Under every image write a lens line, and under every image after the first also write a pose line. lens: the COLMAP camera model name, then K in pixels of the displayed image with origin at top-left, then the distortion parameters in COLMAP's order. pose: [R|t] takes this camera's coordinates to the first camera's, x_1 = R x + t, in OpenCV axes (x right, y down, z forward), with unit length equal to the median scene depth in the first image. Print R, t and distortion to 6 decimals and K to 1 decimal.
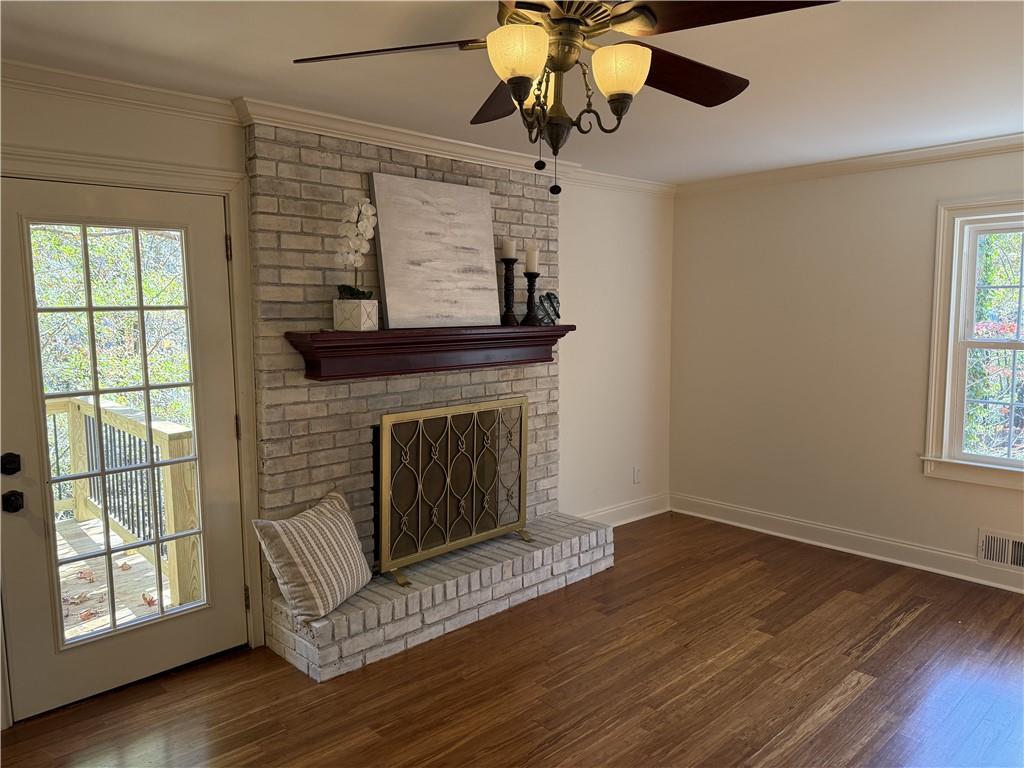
lens RADIAL K [[722.6, 0, 507.2], [0, 722.6, 383.3], [0, 0, 1]] dist [0.062061, -0.075490]
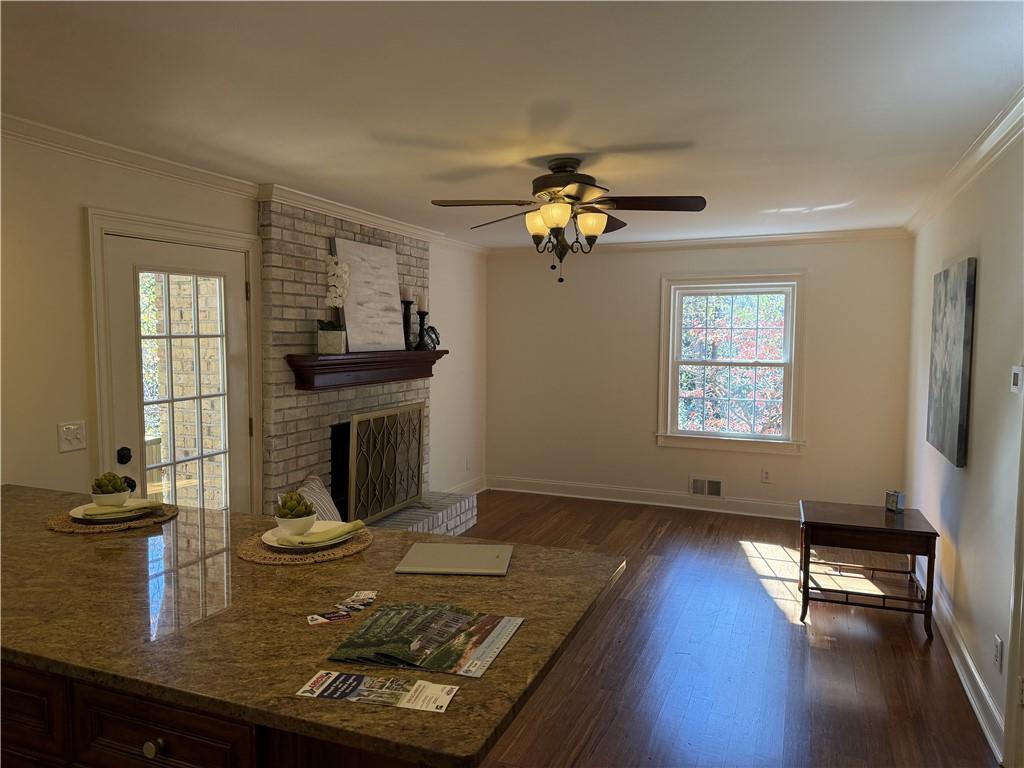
lens RADIAL K [[722.6, 0, 514.1], [0, 722.6, 384.7], [0, 0, 1]] dist [0.062061, -0.075490]
pose [[0.904747, -0.017264, 0.425598, -0.455941], [0.030683, 0.999224, -0.024692, 0.028226], [-0.424842, 0.035399, 0.904575, -0.354417]]
